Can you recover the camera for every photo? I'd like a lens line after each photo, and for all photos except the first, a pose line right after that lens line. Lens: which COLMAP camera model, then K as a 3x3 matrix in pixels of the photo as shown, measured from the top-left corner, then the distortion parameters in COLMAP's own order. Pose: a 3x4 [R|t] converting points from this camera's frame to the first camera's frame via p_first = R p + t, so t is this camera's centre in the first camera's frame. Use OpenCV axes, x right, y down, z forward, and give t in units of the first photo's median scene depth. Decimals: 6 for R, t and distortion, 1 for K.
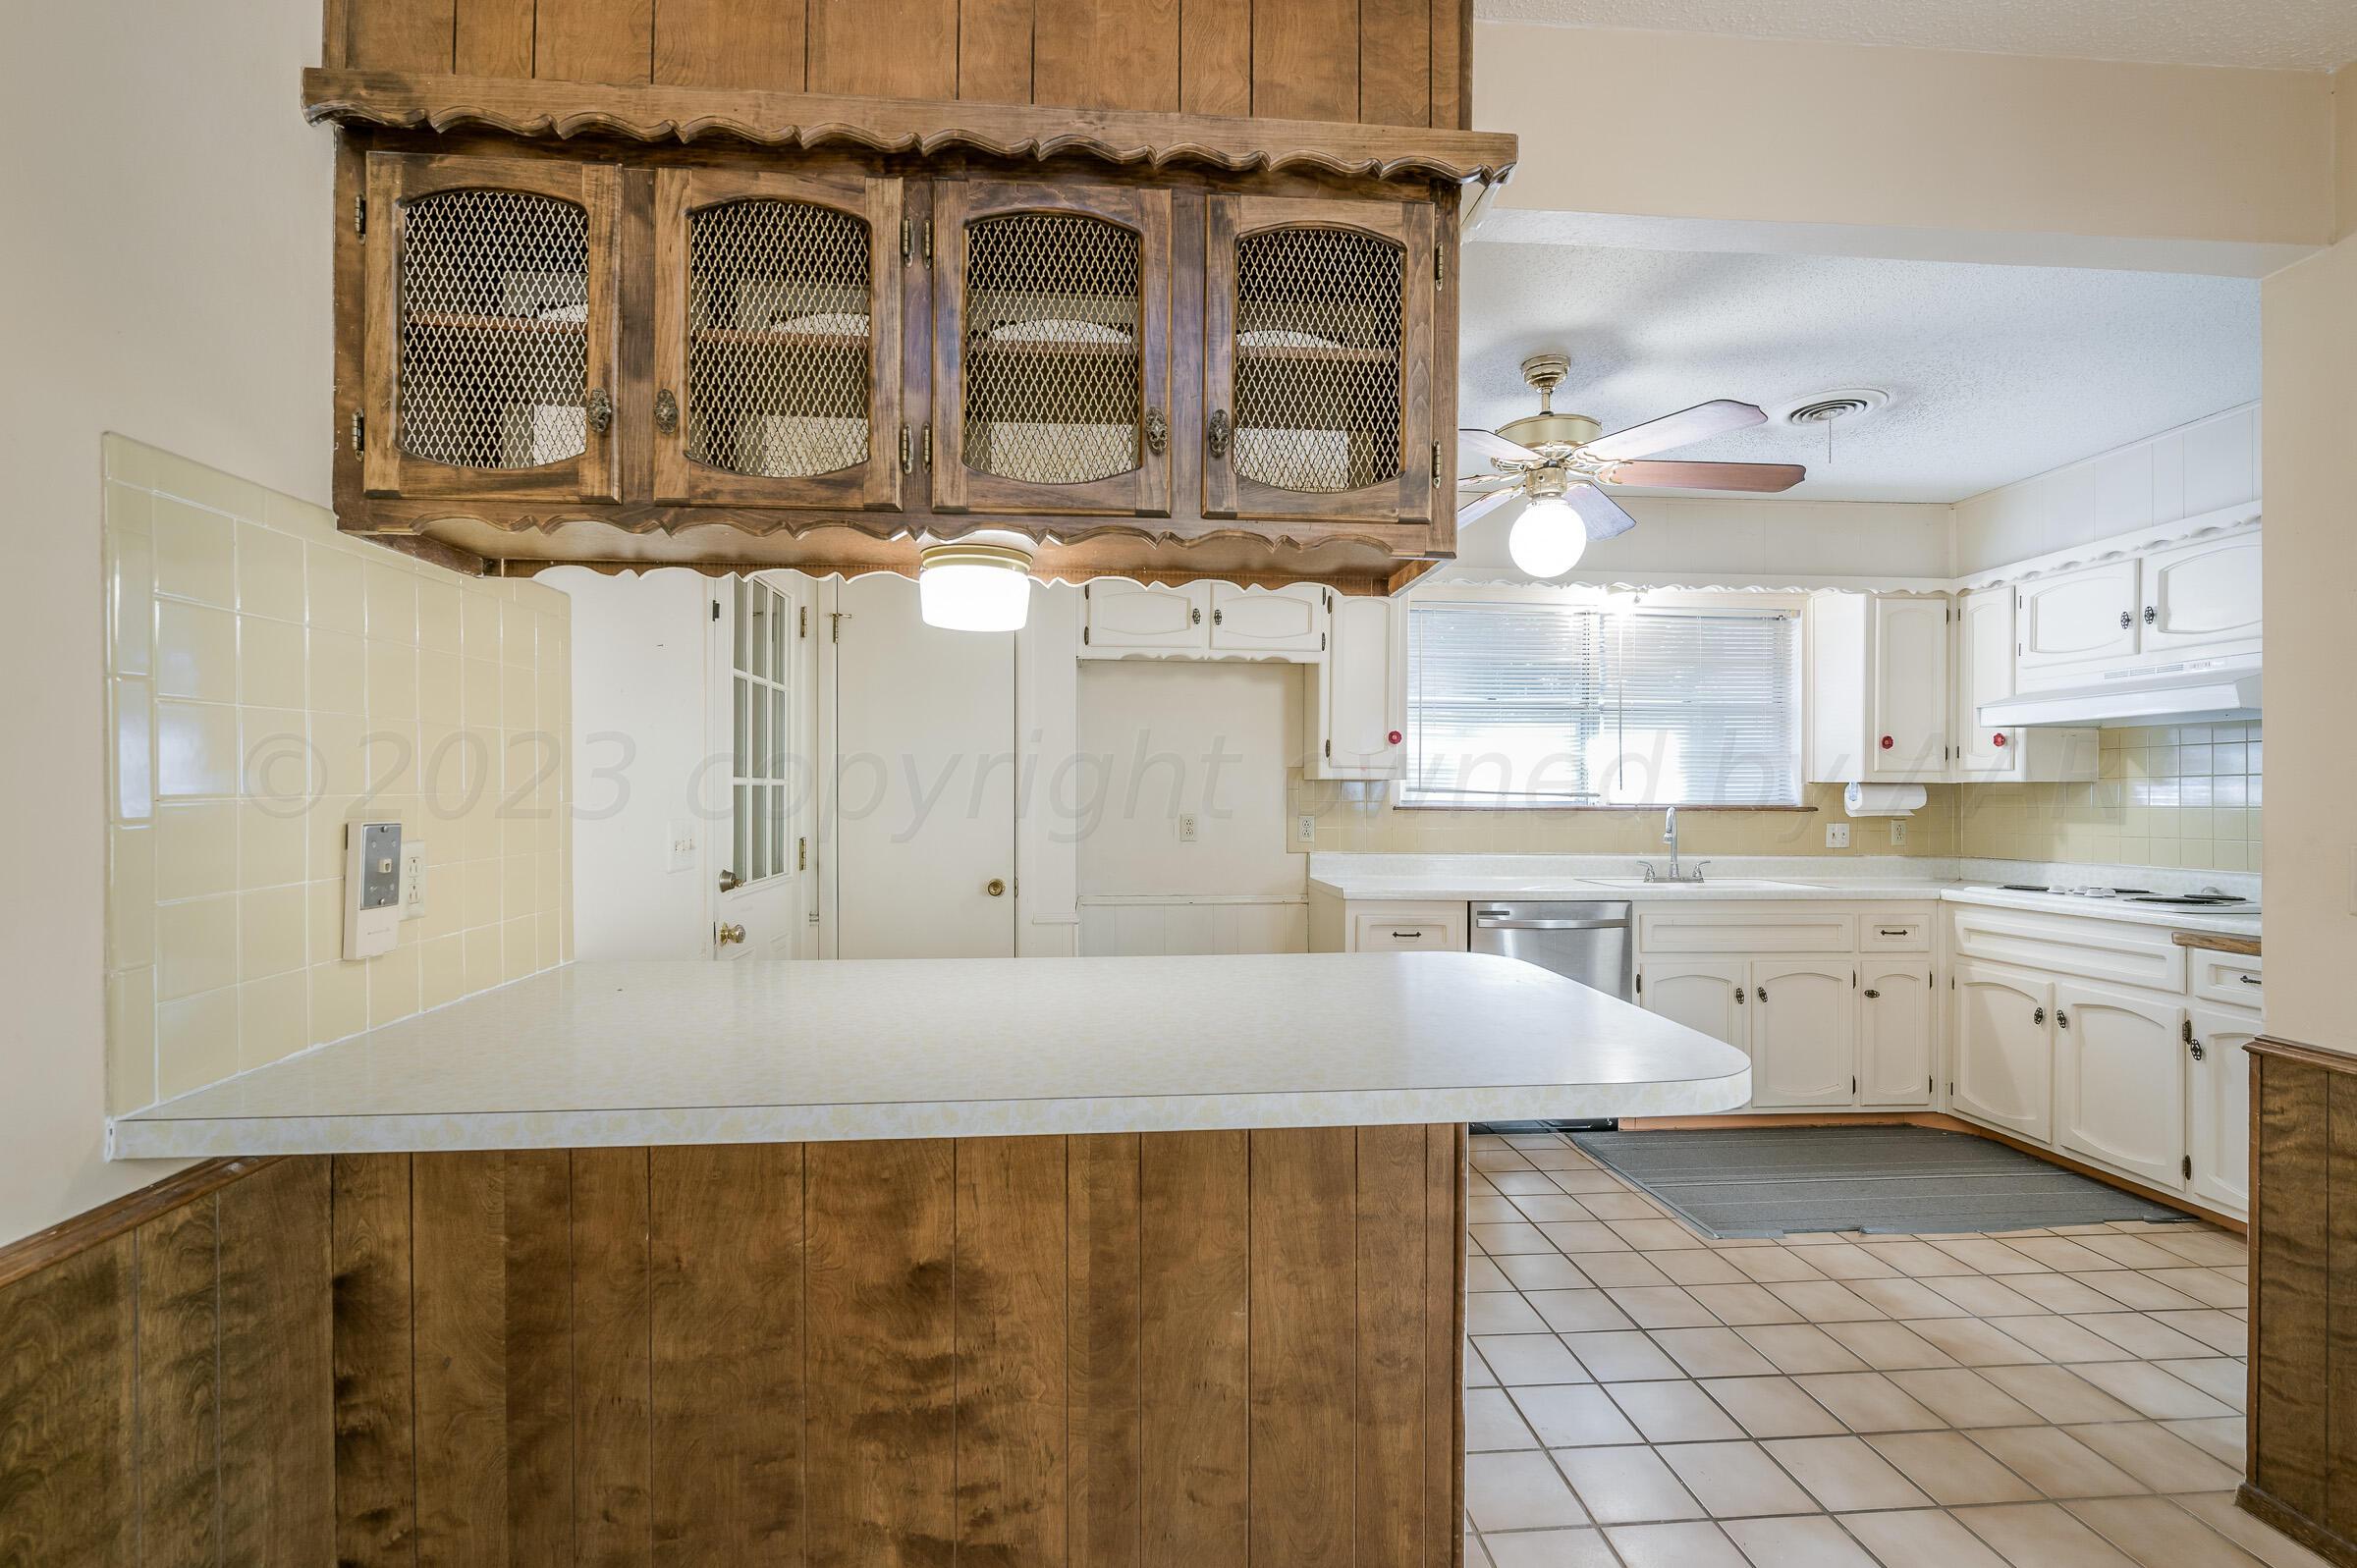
lens RADIAL K [[1060.9, 0, 1177.9], [0, 1060.9, 790.9], [0, 0, 1]] dist [-0.004558, 0.000013]
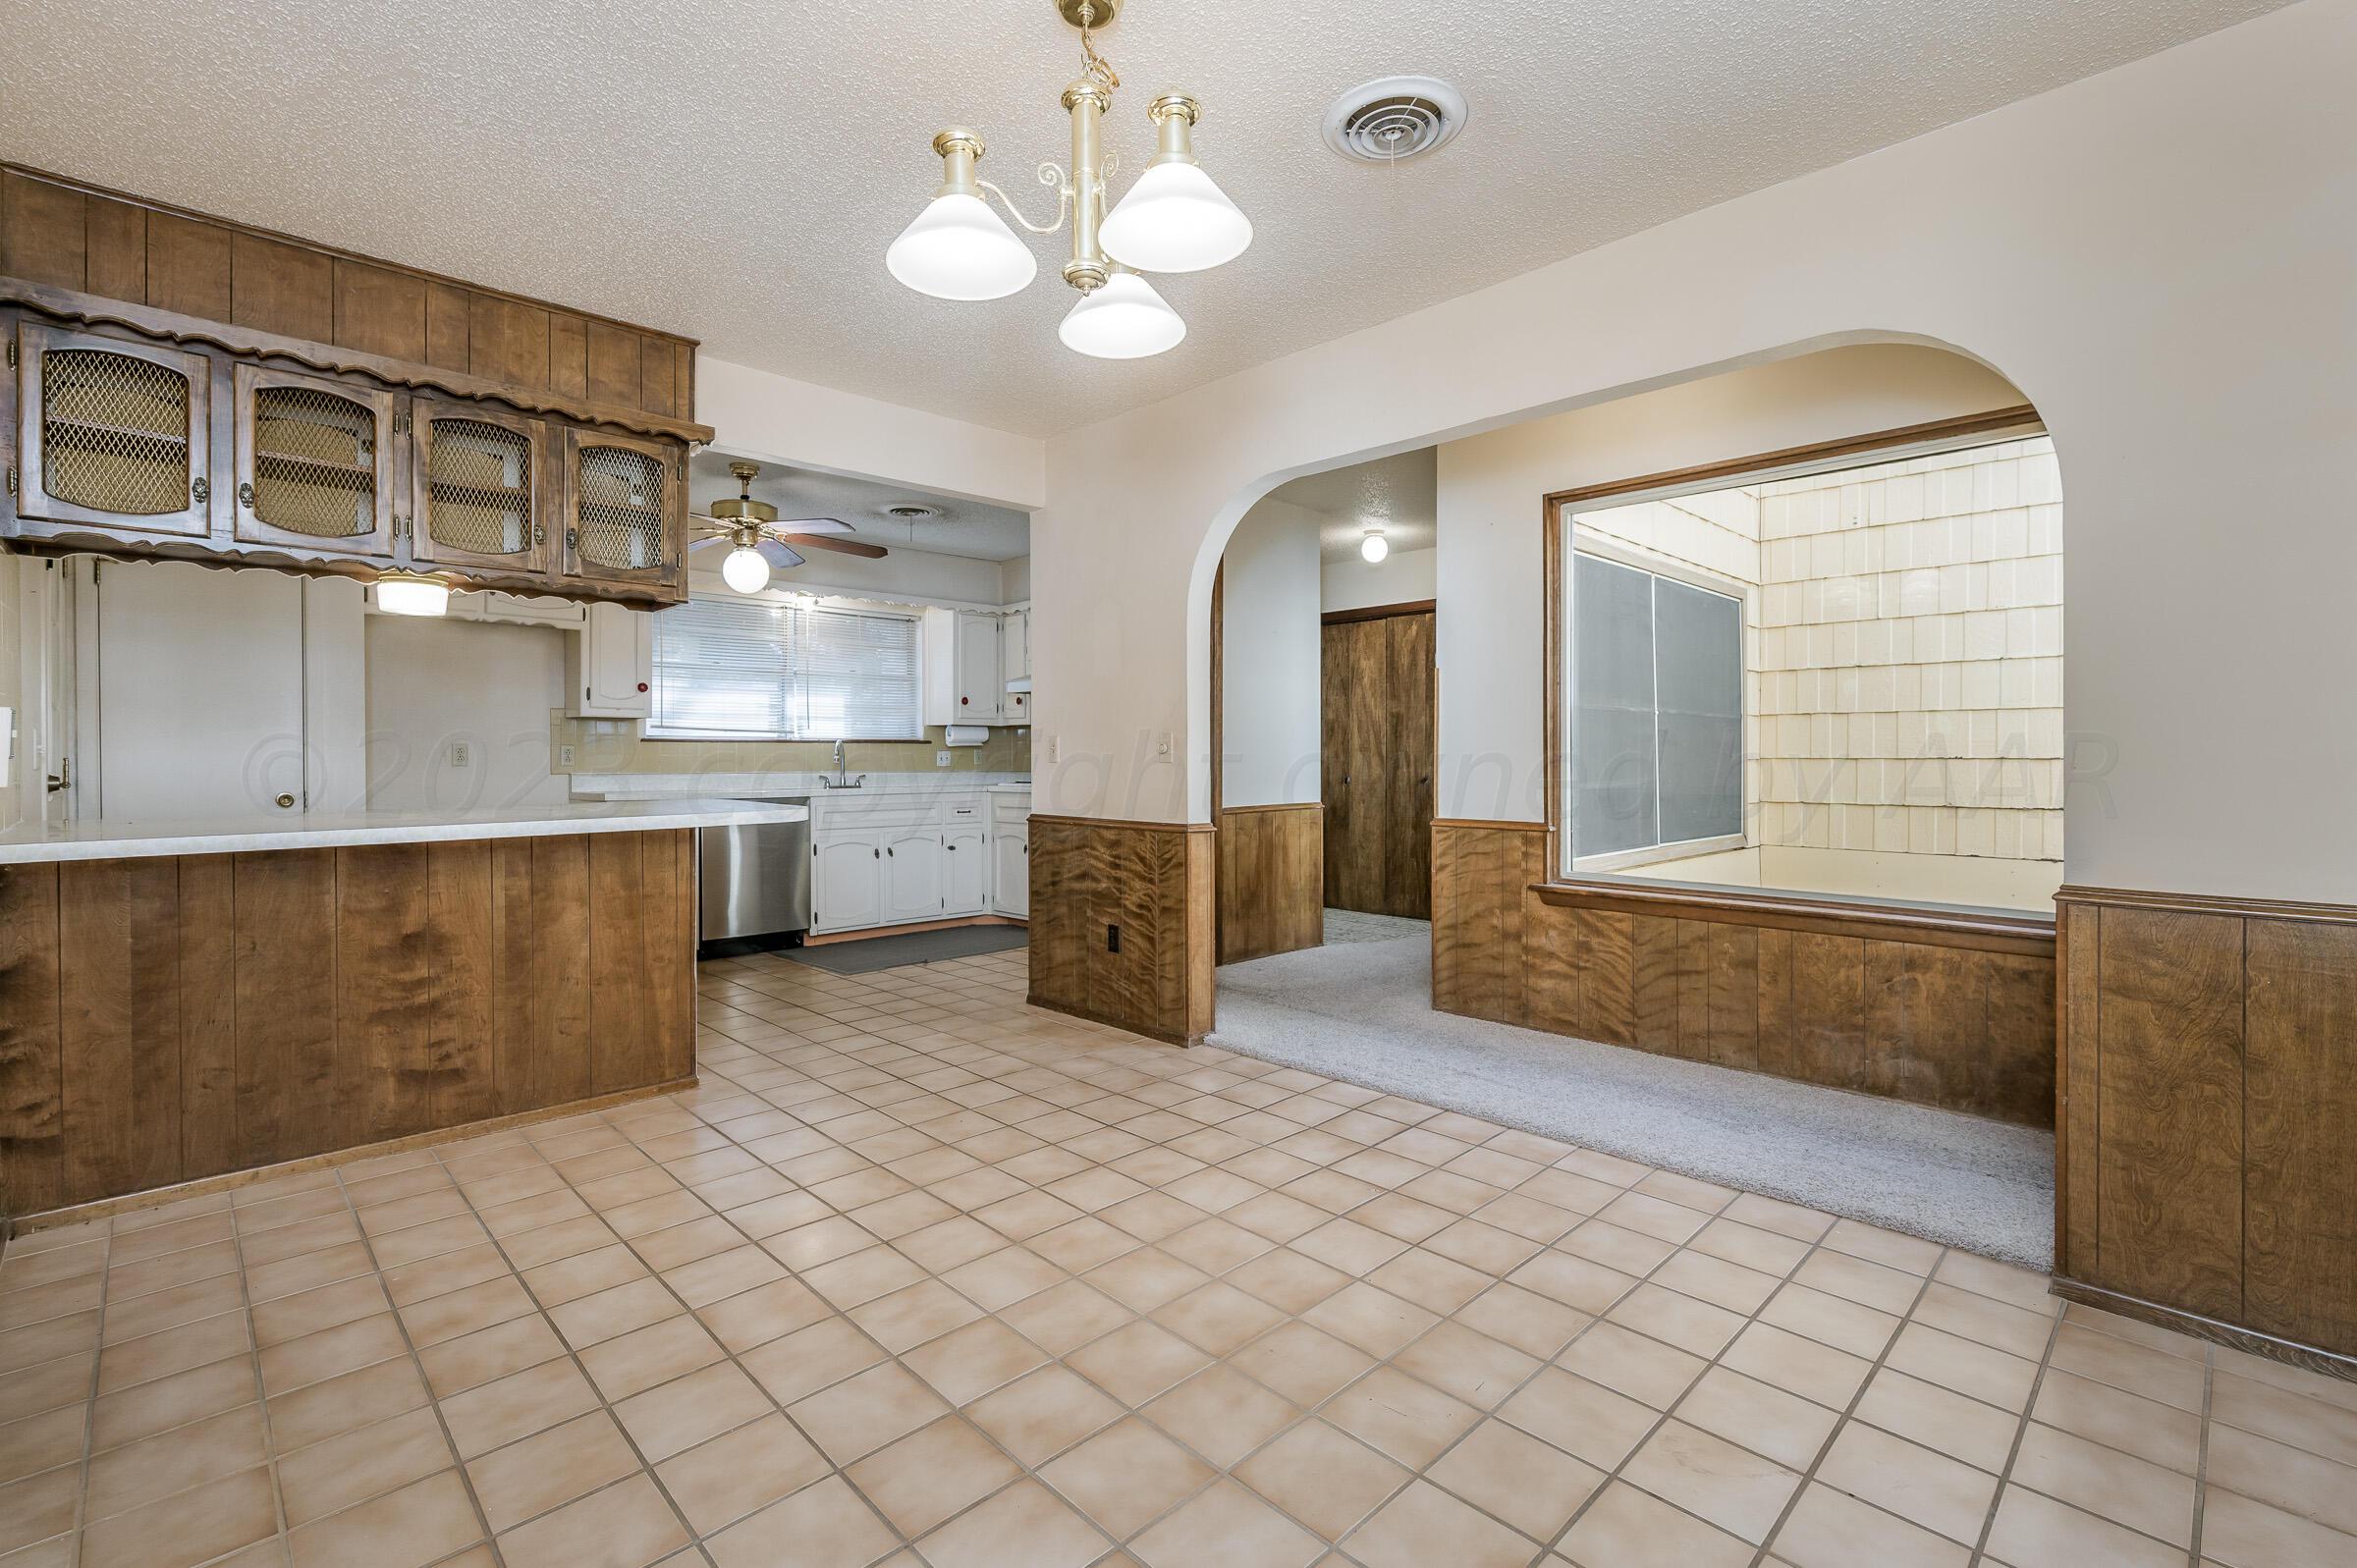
lens RADIAL K [[1057.3, 0, 1178.1], [0, 1057.3, 760.8], [0, 0, 1]] dist [-0.004667, 0.000382]
pose [[0.772368, -0.008375, 0.635120, -0.315796], [0.004121, 0.999958, 0.008174, 0.088737], [-0.635162, -0.003696, 0.772370, -1.216671]]
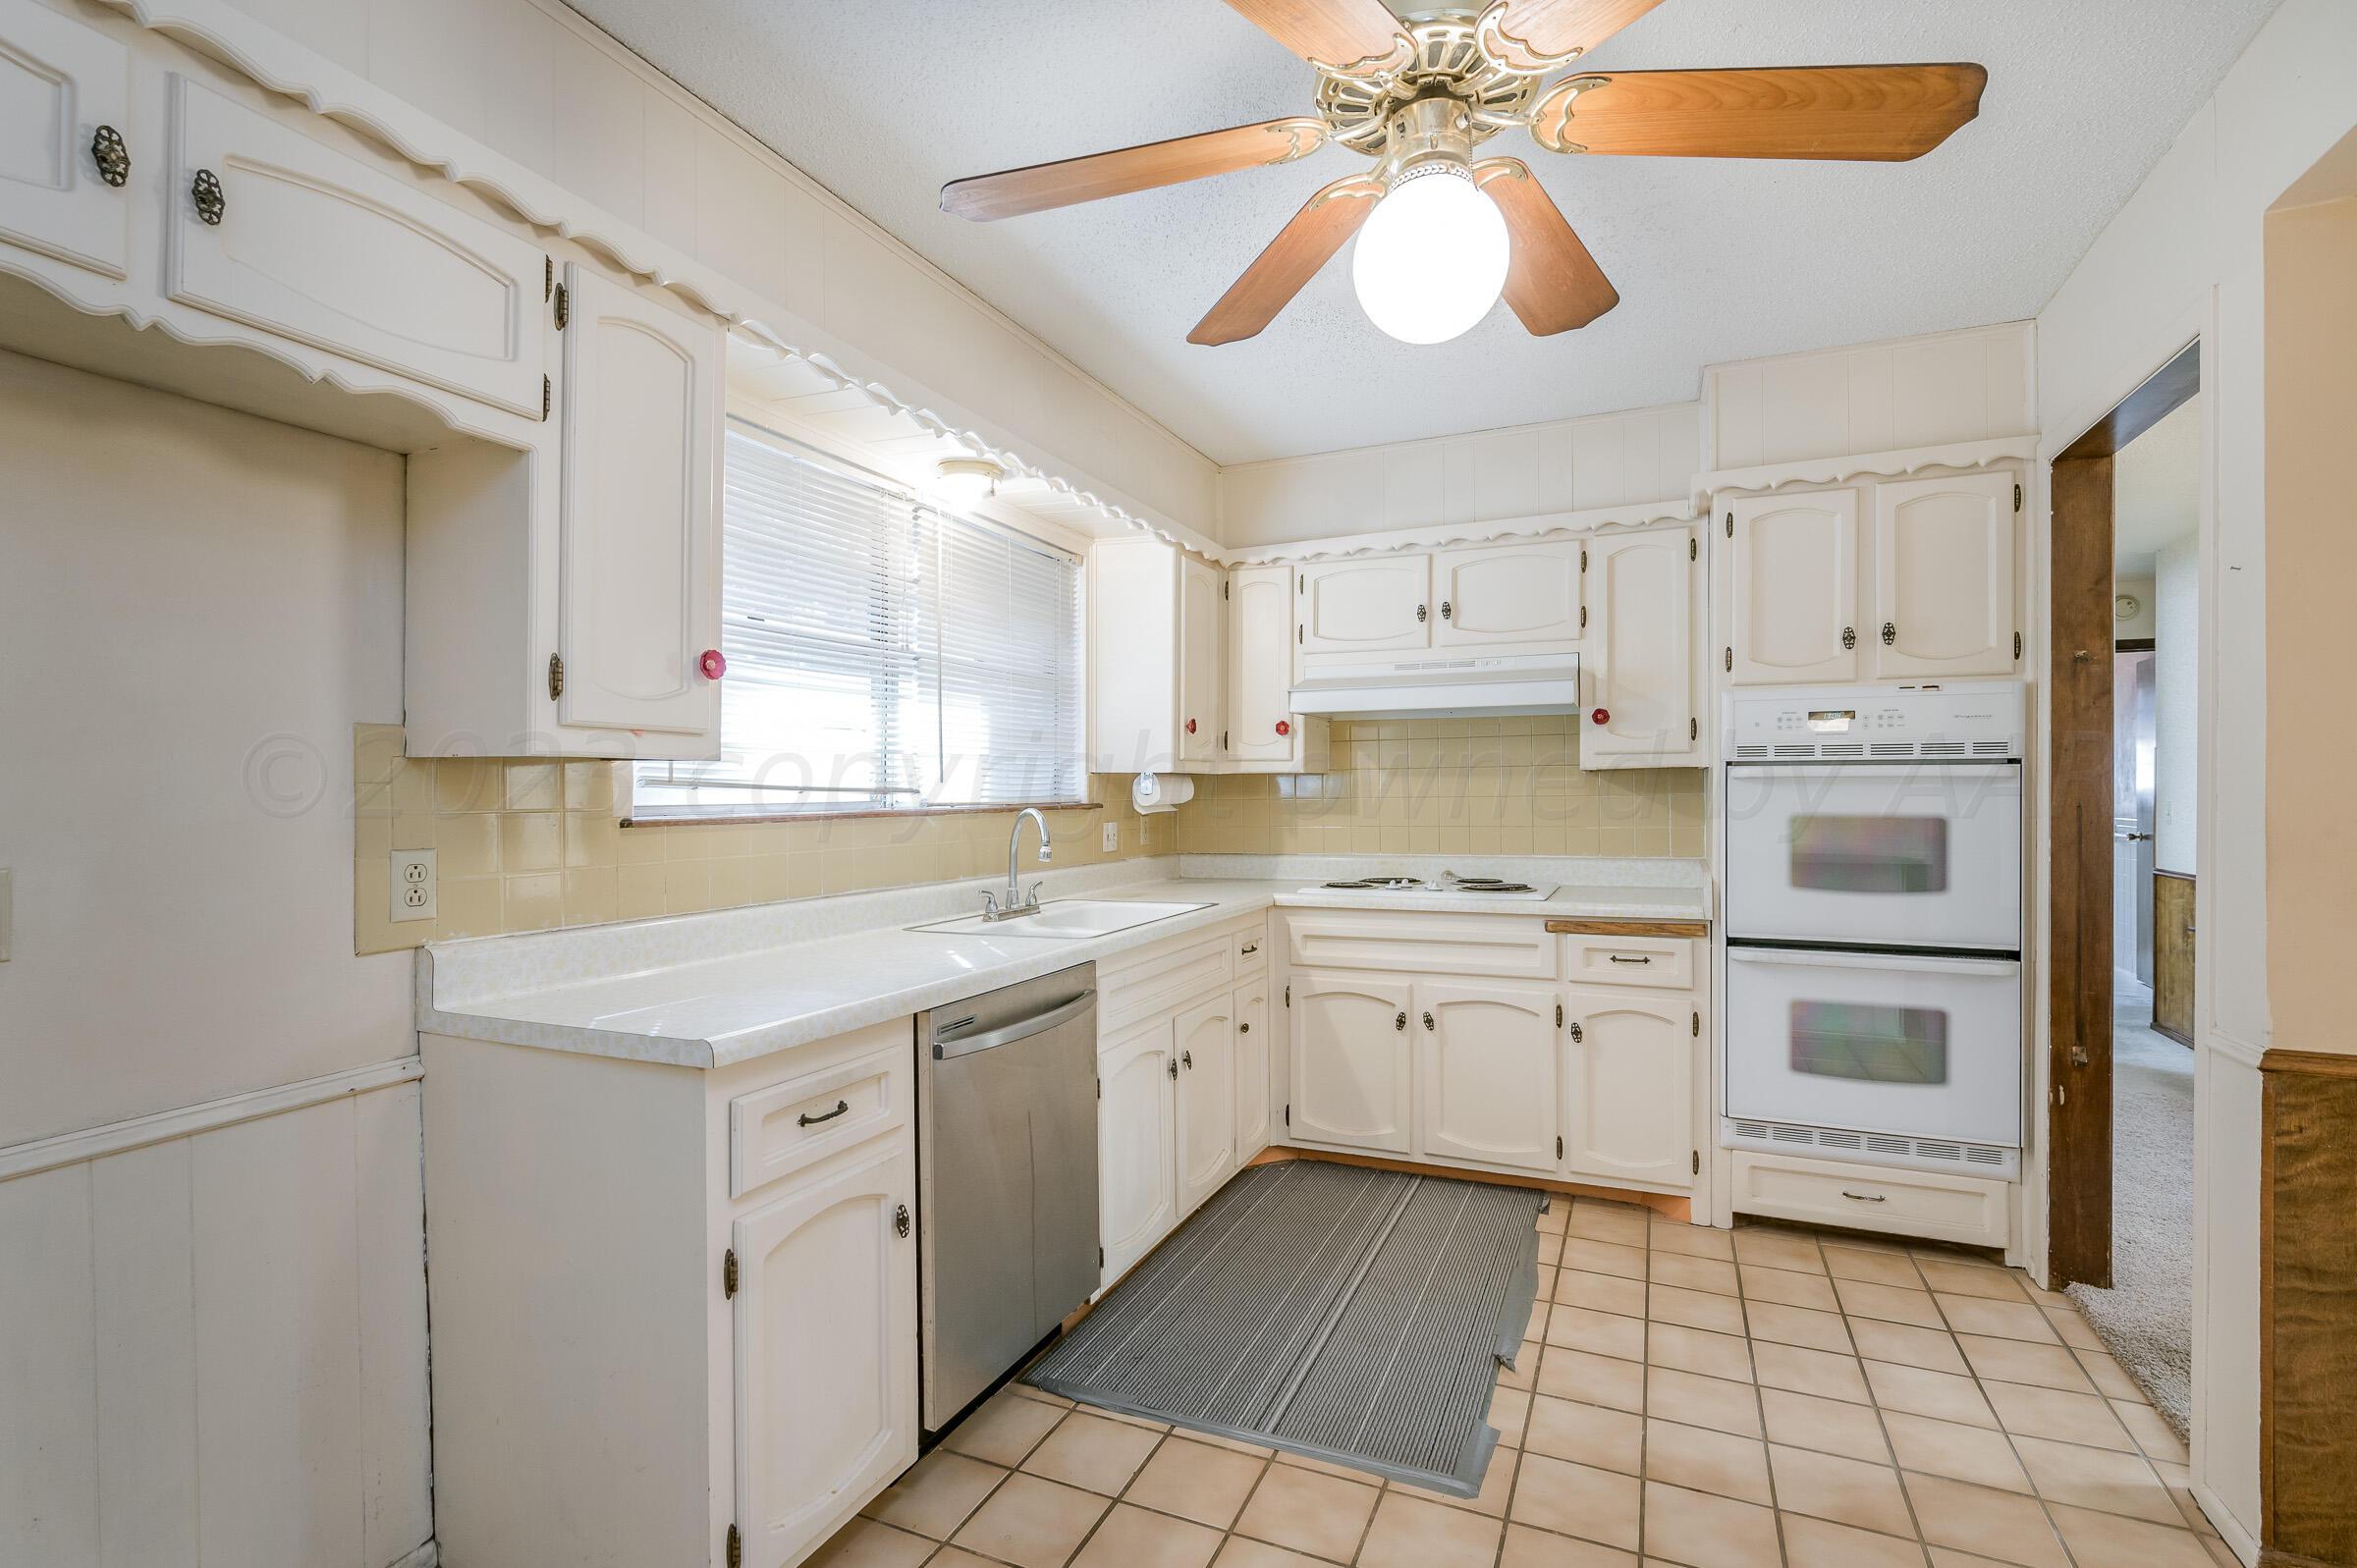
lens RADIAL K [[1060.9, 0, 1177.9], [0, 1060.9, 790.9], [0, 0, 1]] dist [-0.004558, 0.000013]
pose [[0.472926, -0.008838, 0.881058, -0.219564], [0.004044, 0.999961, 0.007860, -0.000674], [-0.881093, -0.000154, 0.472943, 1.468433]]
